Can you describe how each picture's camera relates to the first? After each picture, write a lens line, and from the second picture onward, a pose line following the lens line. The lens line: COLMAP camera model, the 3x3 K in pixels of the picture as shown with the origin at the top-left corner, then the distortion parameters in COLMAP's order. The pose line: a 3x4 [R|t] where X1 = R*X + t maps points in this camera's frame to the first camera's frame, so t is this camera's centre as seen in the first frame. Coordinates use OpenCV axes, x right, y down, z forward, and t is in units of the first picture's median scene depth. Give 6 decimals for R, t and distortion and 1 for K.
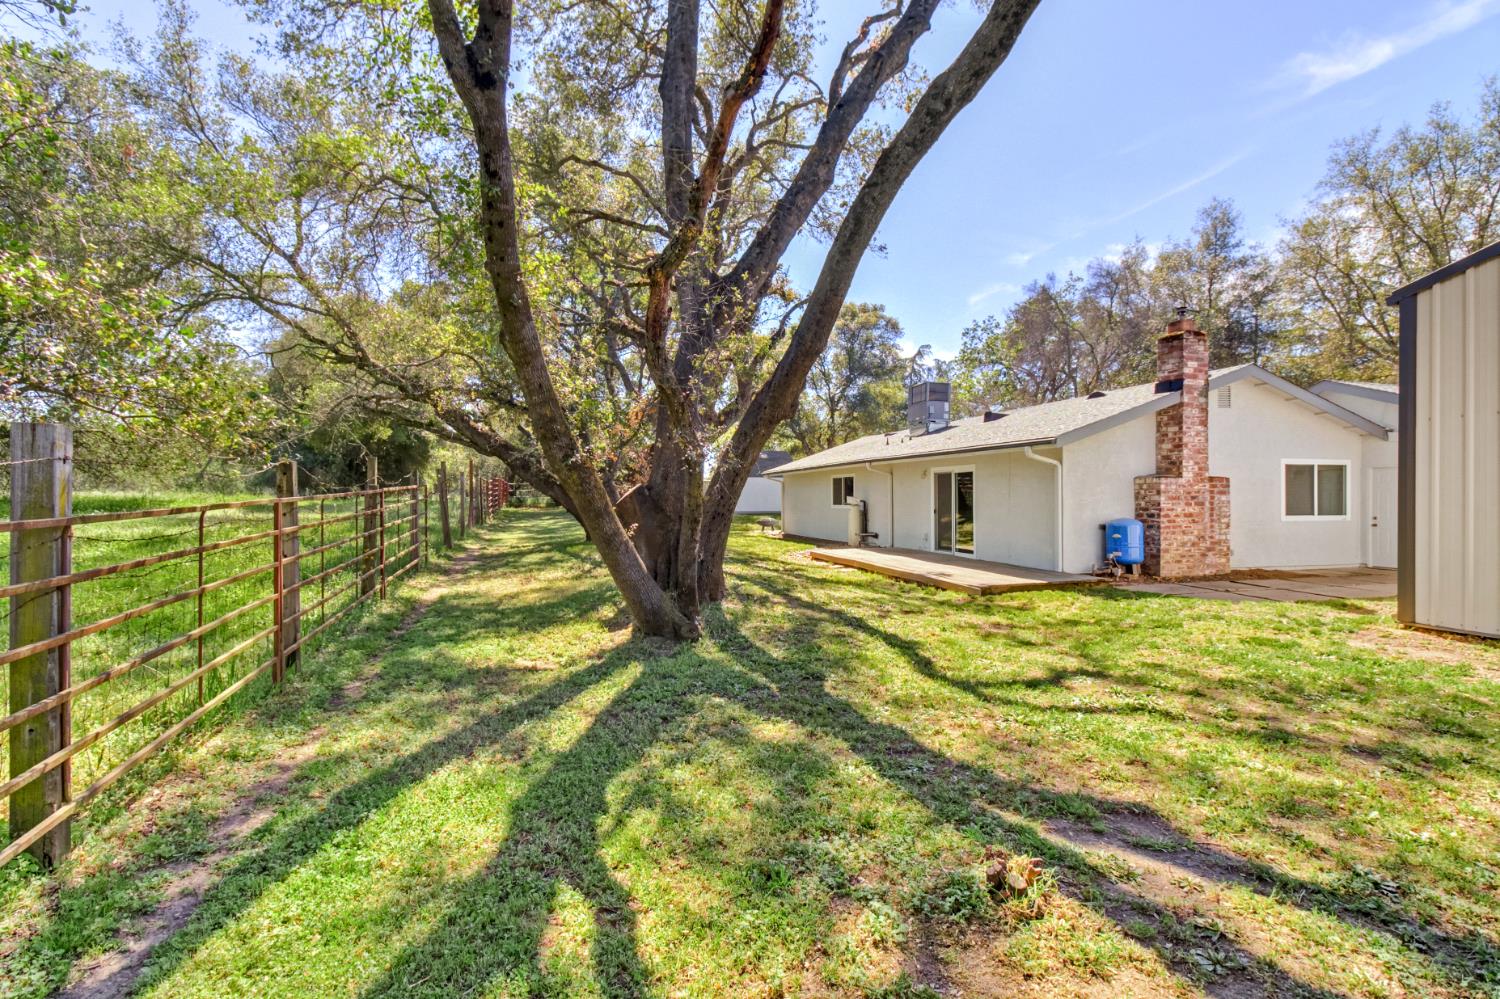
lens RADIAL K [[696.7, 0, 750.0], [0, 696.7, 499.5], [0, 0, 1]] dist [0.001886, -0.000076]
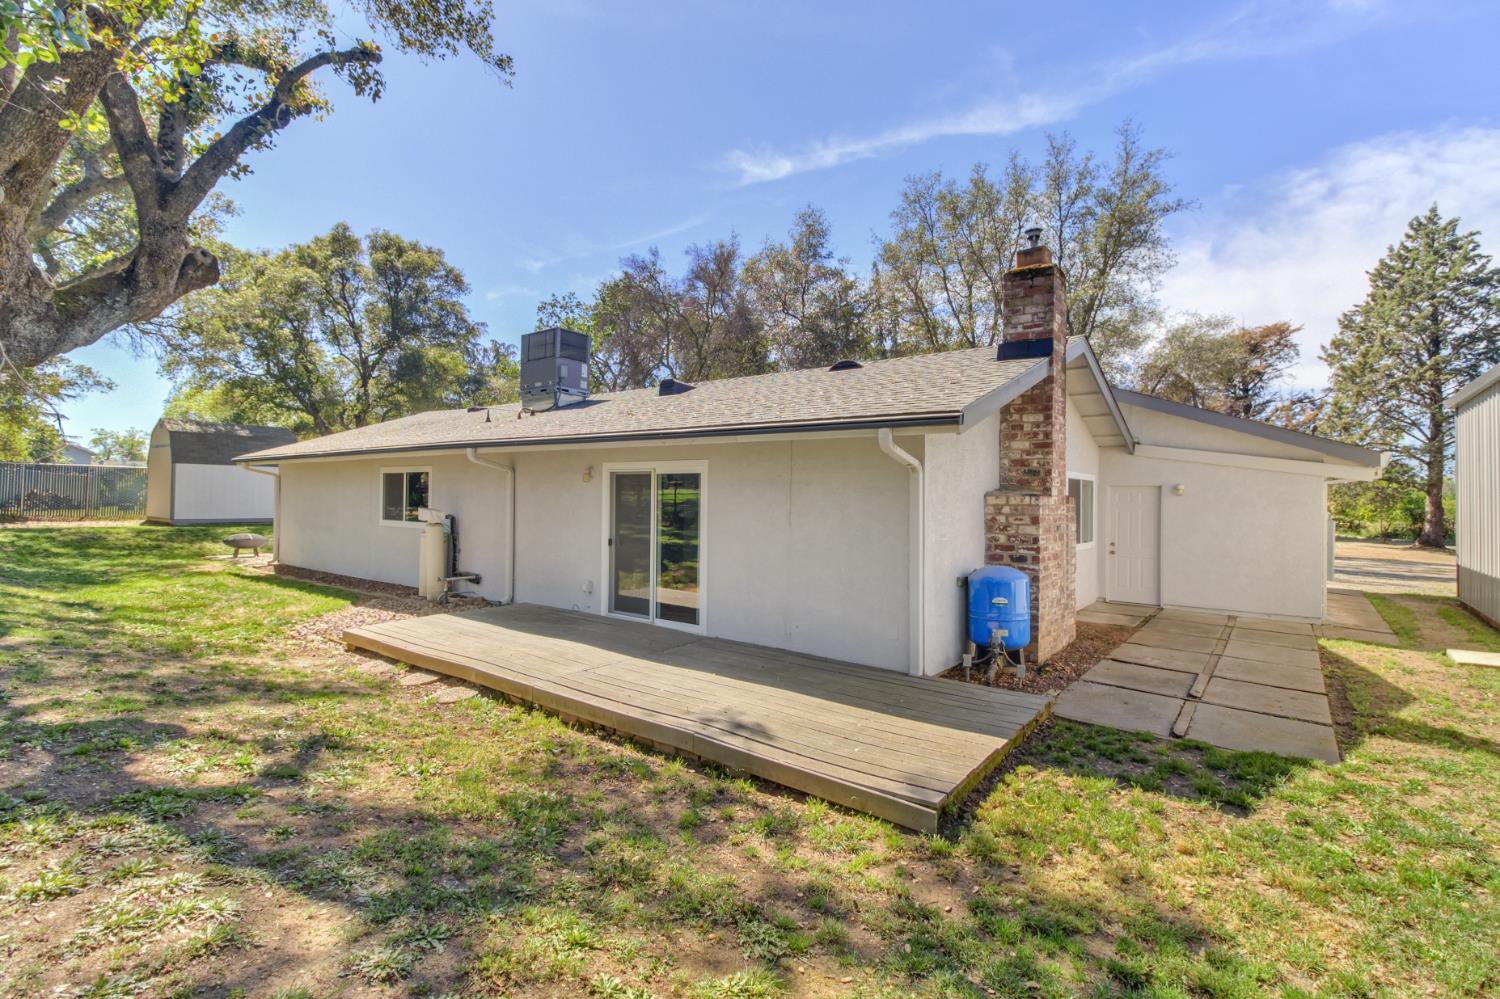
lens RADIAL K [[683.4, 0, 750.0], [0, 683.4, 491.2], [0, 0, 1]] dist [0.013615, 0.000065]
pose [[0.797943, 0.018311, 0.602454, 0.014874], [-0.014564, 0.999832, -0.011099, -0.010597], [-0.602556, 0.000082, 0.798076, 0.281948]]
